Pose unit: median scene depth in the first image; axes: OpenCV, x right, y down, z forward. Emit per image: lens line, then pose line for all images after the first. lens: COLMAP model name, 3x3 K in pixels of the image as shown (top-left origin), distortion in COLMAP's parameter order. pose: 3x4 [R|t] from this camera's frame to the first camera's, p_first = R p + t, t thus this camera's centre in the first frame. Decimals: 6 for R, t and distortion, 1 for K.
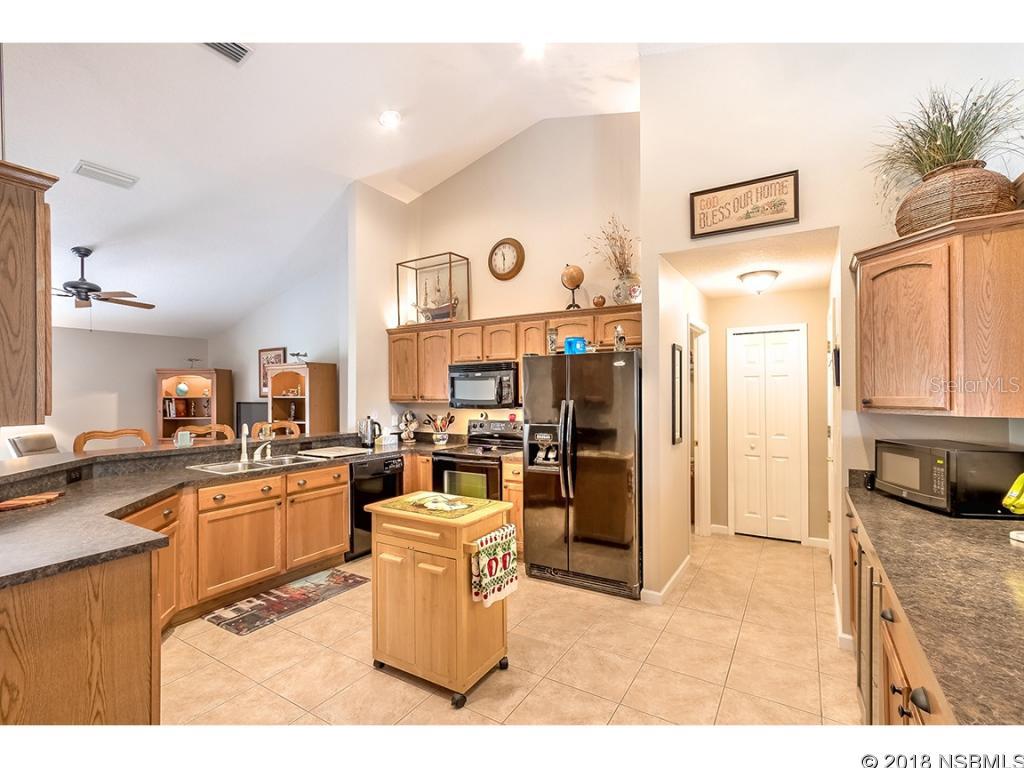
lens RADIAL K [[471.2, 0, 505.5], [0, 471.2, 386.3], [0, 0, 1]] dist [-0.010398, 0.006143]
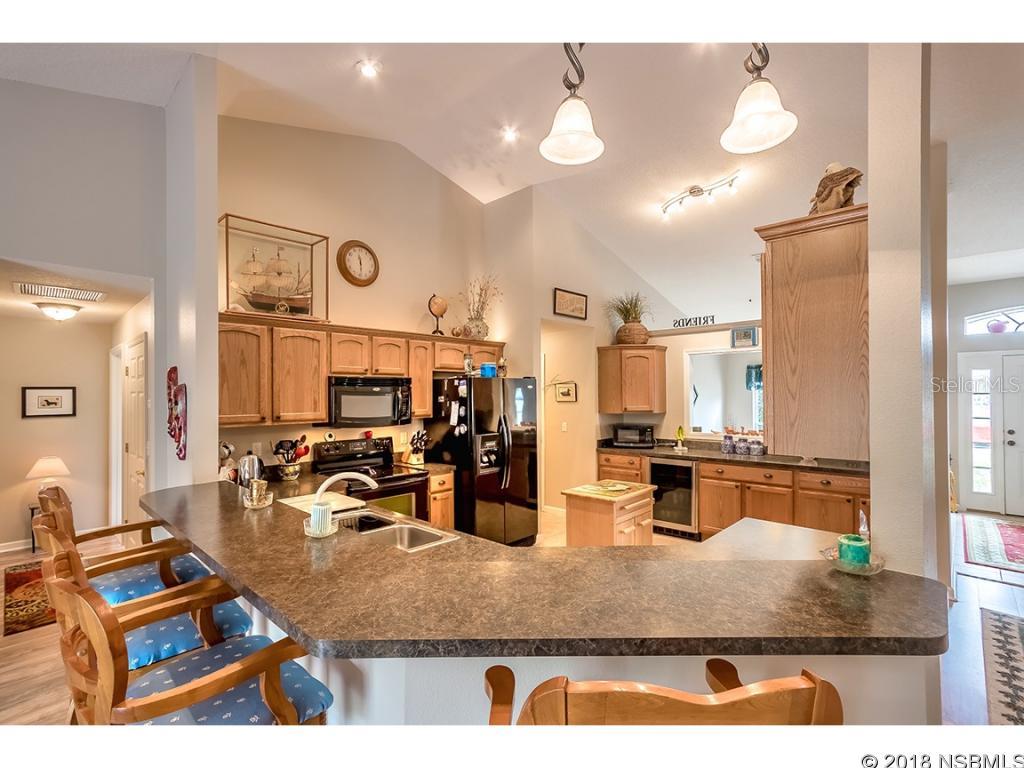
lens RADIAL K [[471.2, 0, 510.4], [0, 471.2, 389.5], [0, 0, 1]] dist [-0.010398, 0.006143]
pose [[0.207184, 0.017713, 0.978142, -1.007279], [-0.005858, 0.999841, -0.016865, -0.012699], [-0.978284, -0.002236, 0.207255, 0.630897]]
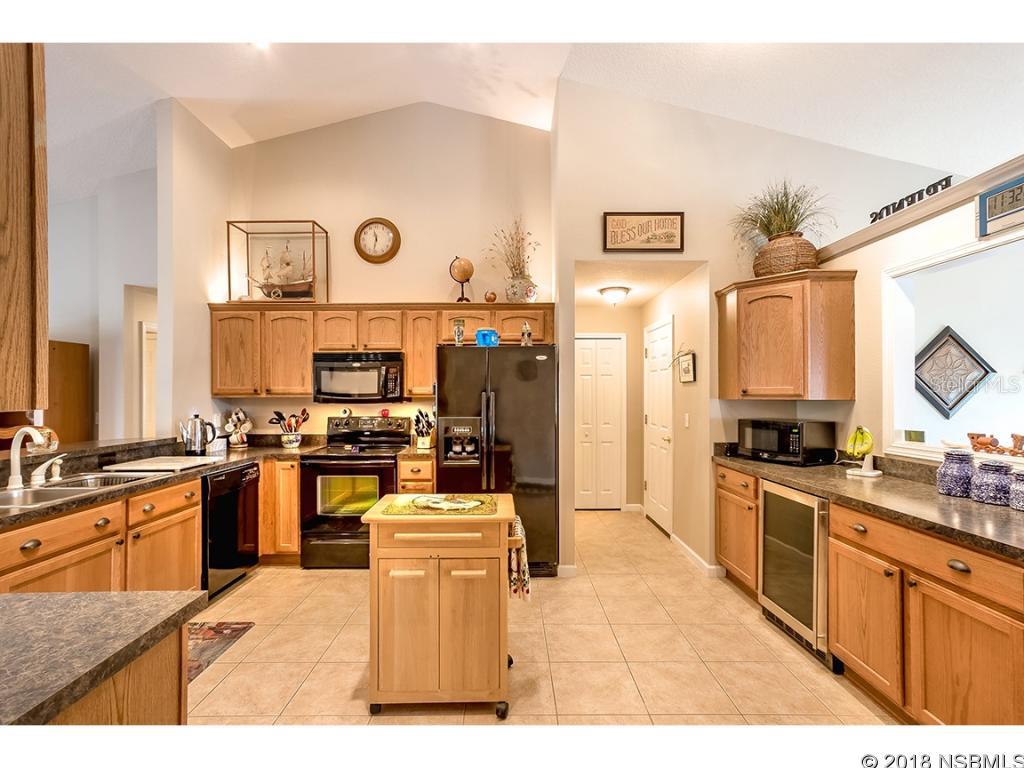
lens RADIAL K [[471.2, 0, 500.8], [0, 471.2, 386.9], [0, 0, 1]] dist [-0.010398, 0.006143]
pose [[0.848287, 0.012168, 0.529397, -0.334006], [-0.010317, 0.999926, -0.006451, 0.021749], [-0.529436, 0.000010, 0.848350, 0.121061]]
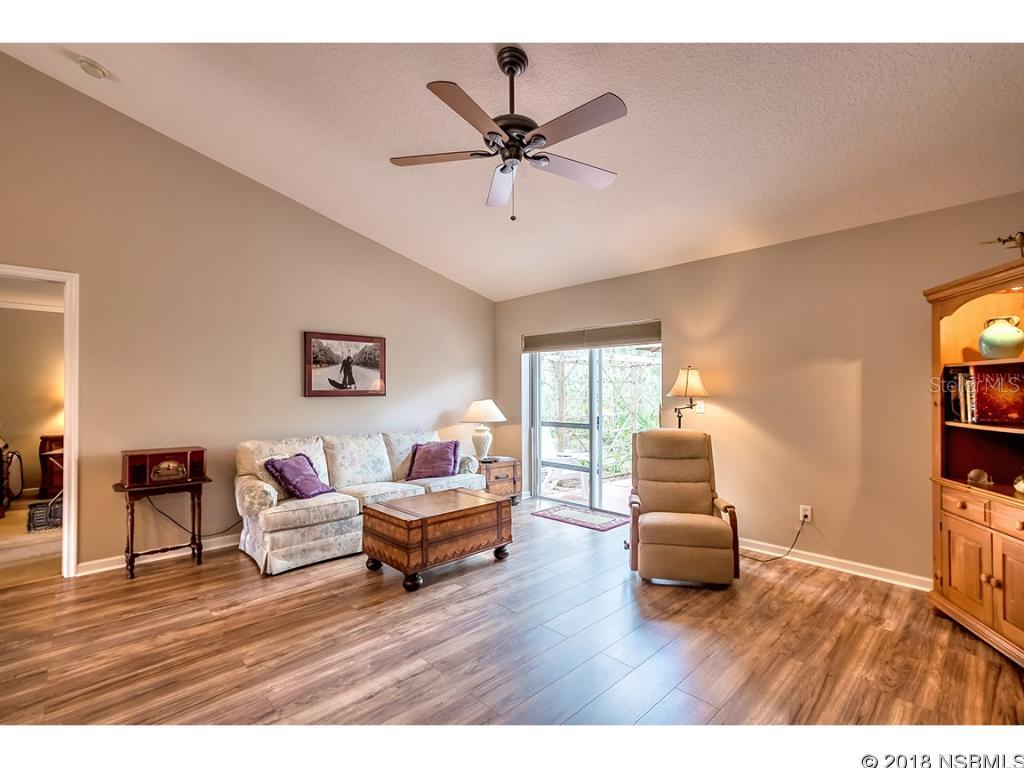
lens RADIAL K [[471.2, 0, 511.0], [0, 471.2, 387.0], [0, 0, 1]] dist [-0.010398, 0.006143]
pose [[-0.241931, -0.004287, -0.970284, -0.544710], [0.013960, 0.999871, -0.007898, 0.070958], [0.970193, -0.015456, -0.241840, 1.422423]]
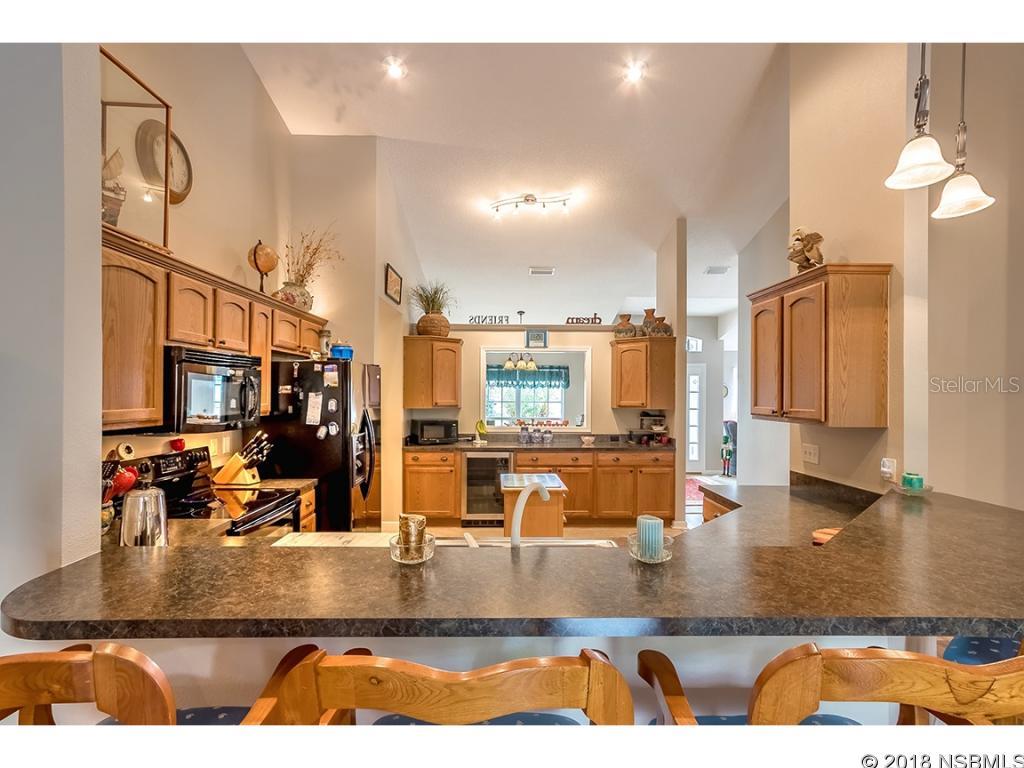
lens RADIAL K [[491.8, 0, 505.6], [0, 491.8, 390.1], [0, 0, 1]] dist [-0.005838, 0.000922]
pose [[-0.527622, 0.011253, 0.849405, -0.850960], [-0.009739, 0.999766, -0.019295, 0.006625], [-0.849423, -0.018453, -0.527389, 1.163363]]
